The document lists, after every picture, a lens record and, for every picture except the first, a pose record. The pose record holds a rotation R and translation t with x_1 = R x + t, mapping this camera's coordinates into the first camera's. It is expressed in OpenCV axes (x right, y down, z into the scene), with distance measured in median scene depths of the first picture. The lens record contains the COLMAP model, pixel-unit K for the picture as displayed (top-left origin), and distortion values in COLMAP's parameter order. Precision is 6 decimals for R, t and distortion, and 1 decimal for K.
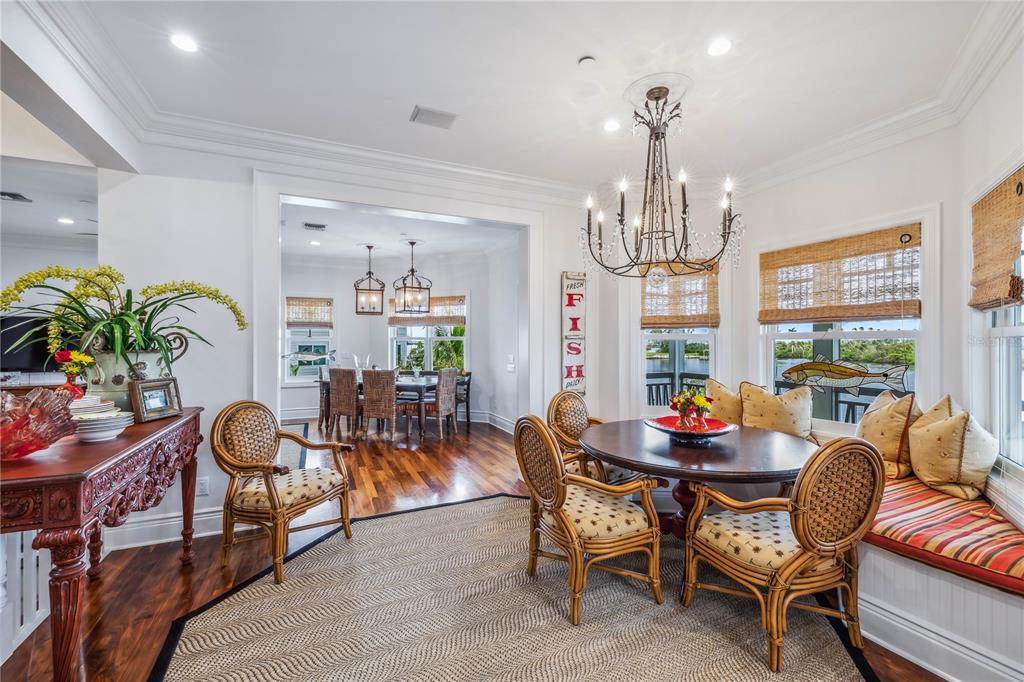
lens RADIAL K [[435.1, 0, 521.2], [0, 435.1, 342.8], [0, 0, 1]] dist [0.000762, 0.000192]
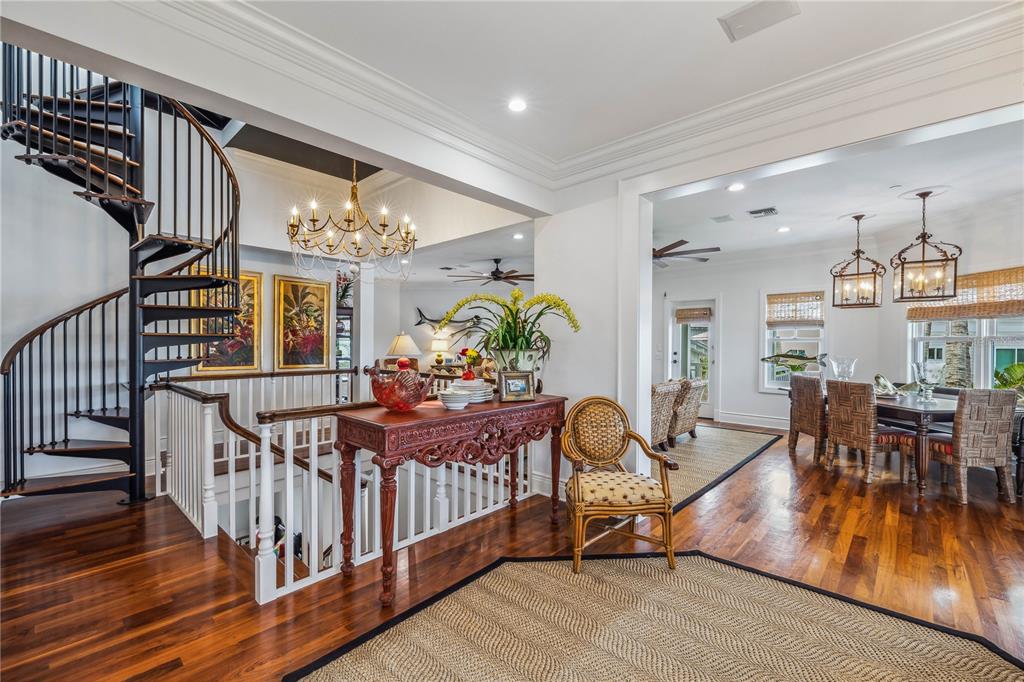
lens RADIAL K [[435.1, 0, 513.7], [0, 435.1, 346.8], [0, 0, 1]] dist [0.000762, 0.000192]
pose [[0.373098, 0.008538, -0.927753, 0.158748], [-0.003787, 0.999963, 0.007680, -0.000021], [0.927784, 0.000648, 0.373116, 0.208578]]
